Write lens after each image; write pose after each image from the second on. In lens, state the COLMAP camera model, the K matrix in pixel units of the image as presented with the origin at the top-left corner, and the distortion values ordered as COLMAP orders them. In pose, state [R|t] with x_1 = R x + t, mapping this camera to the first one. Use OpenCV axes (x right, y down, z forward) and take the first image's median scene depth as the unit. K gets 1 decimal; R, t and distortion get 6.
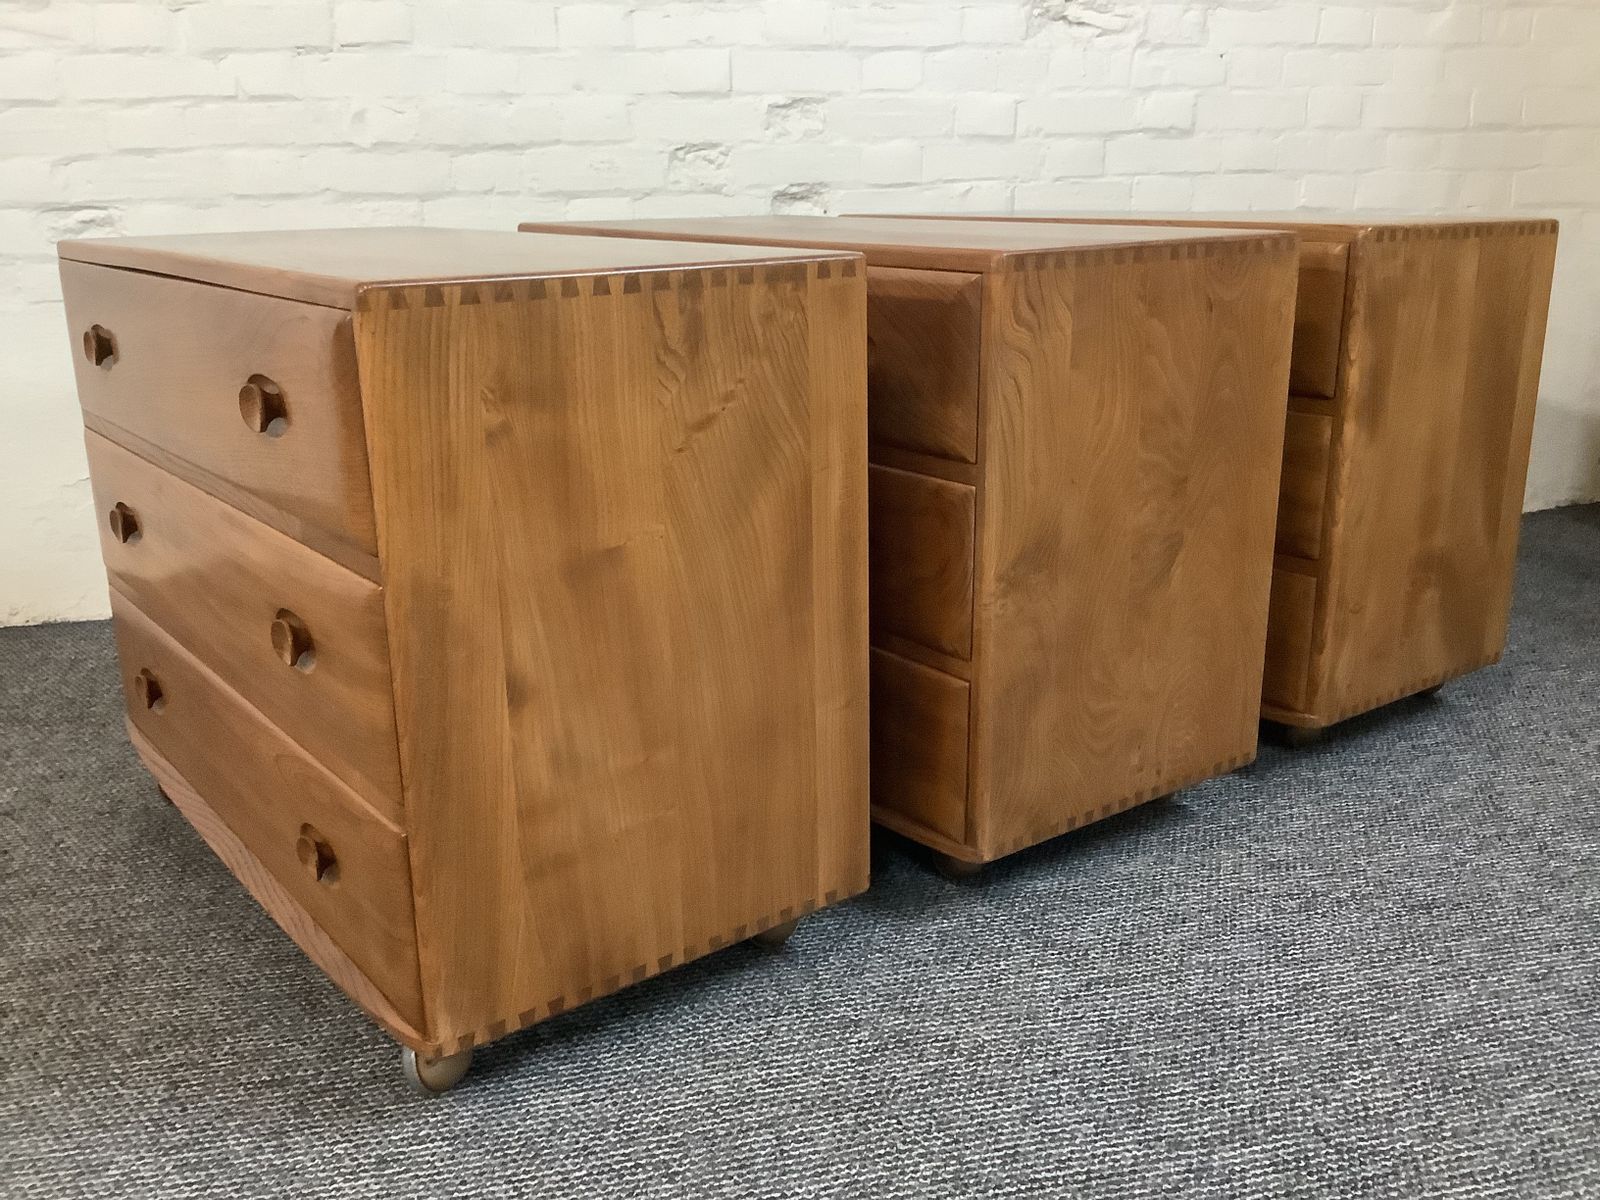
lens RADIAL K [[1461.1, 0, 800.0], [0, 1461.1, 600.0], [0, 0, 1]] dist [0.106360, -0.231773]
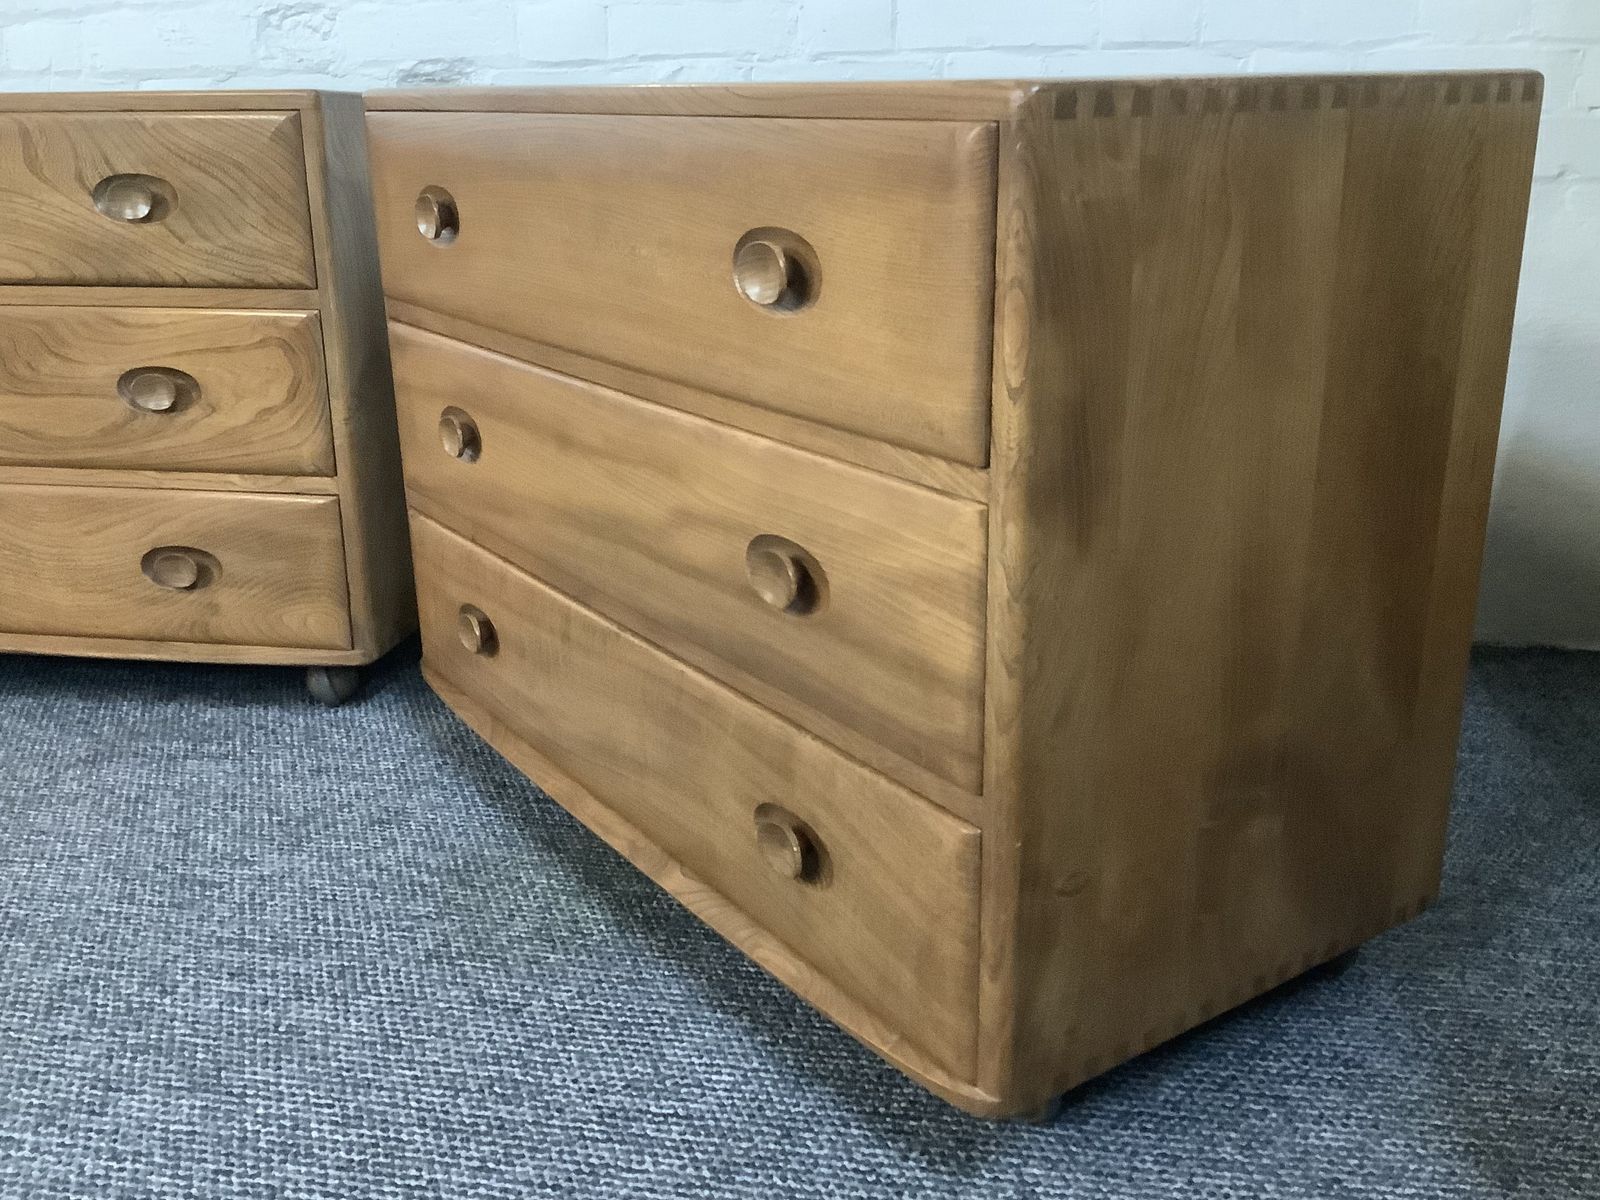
lens RADIAL K [[1498.2, 0, 798.2], [0, 1498.2, 602.4], [0, 0, 1]] dist [0.093457, -0.166468]
pose [[0.913385, 0.129553, -0.385933, 0.501520], [-0.118792, 0.991572, 0.051714, -0.086076], [0.389380, -0.001389, 0.921076, 0.413576]]
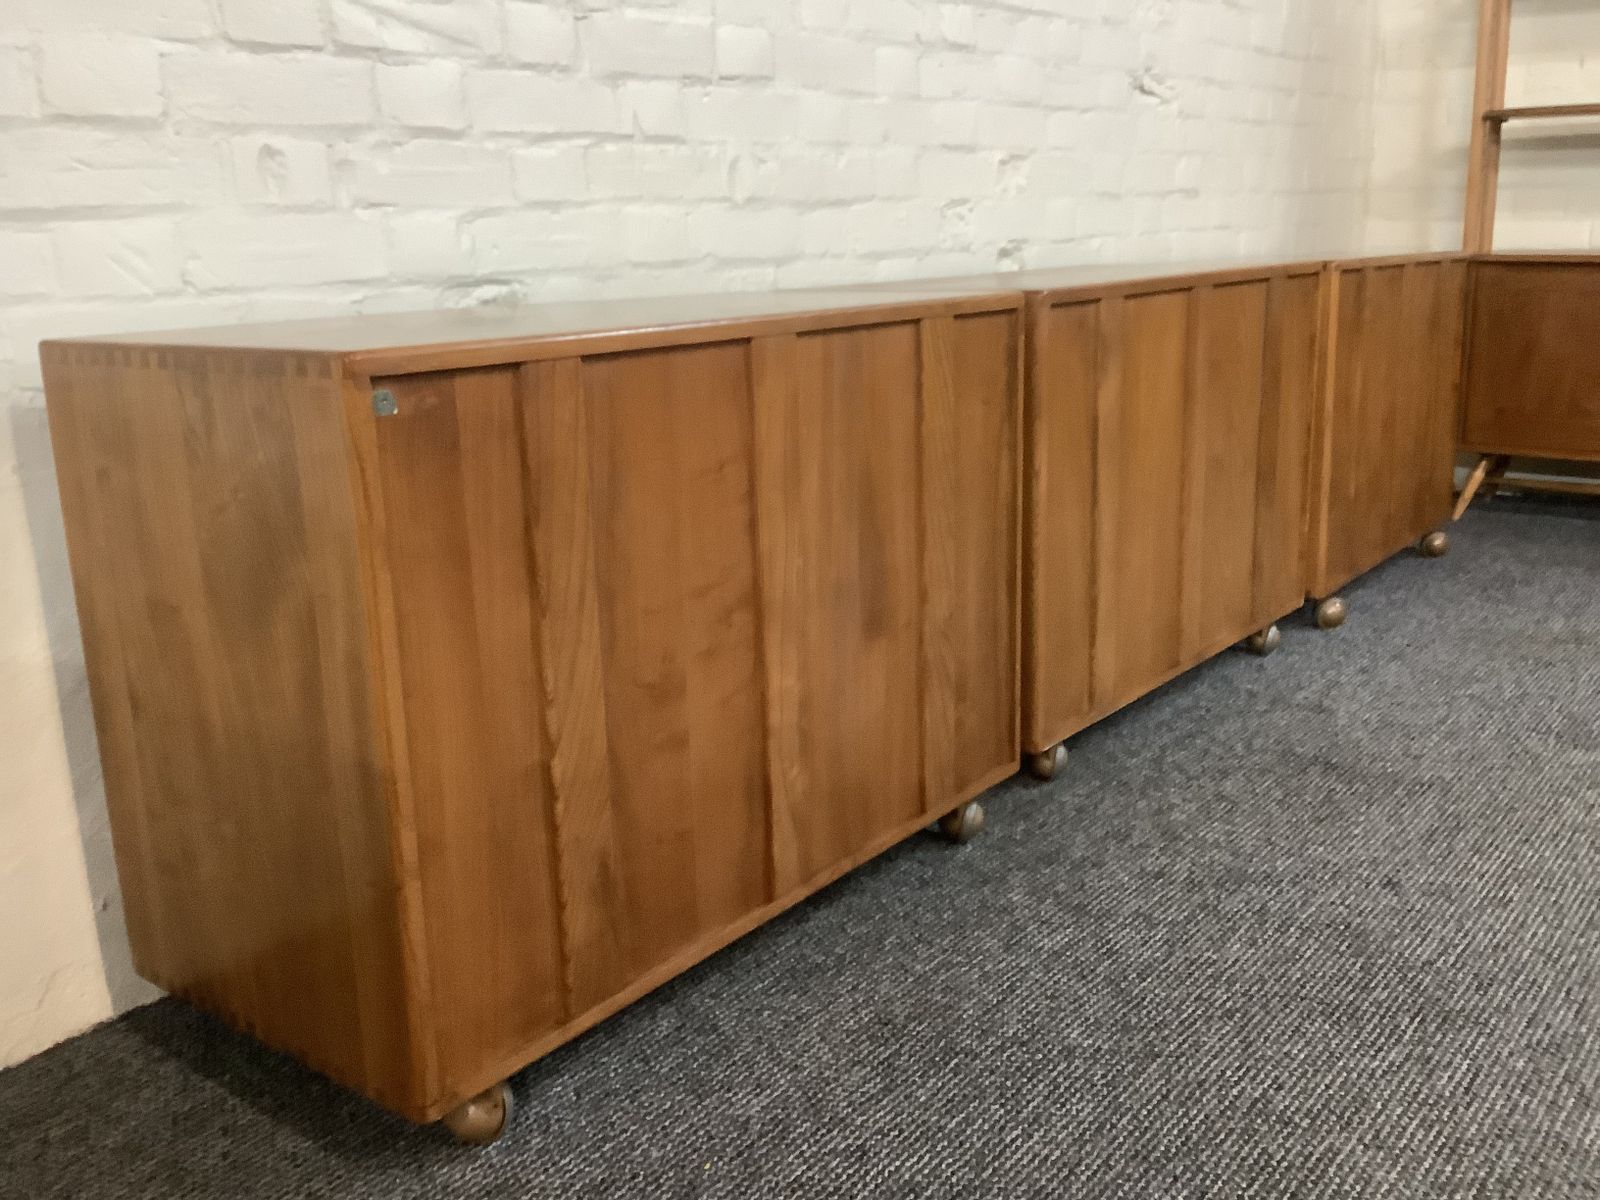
lens RADIAL K [[1461.1, 0, 800.0], [0, 1461.1, 600.0], [0, 0, 1]] dist [0.106360, -0.231773]
pose [[0.795098, -0.153614, 0.586705, -0.762539], [0.179977, 0.983576, 0.013622, -0.090103], [-0.579162, 0.094763, 0.809686, 0.325665]]
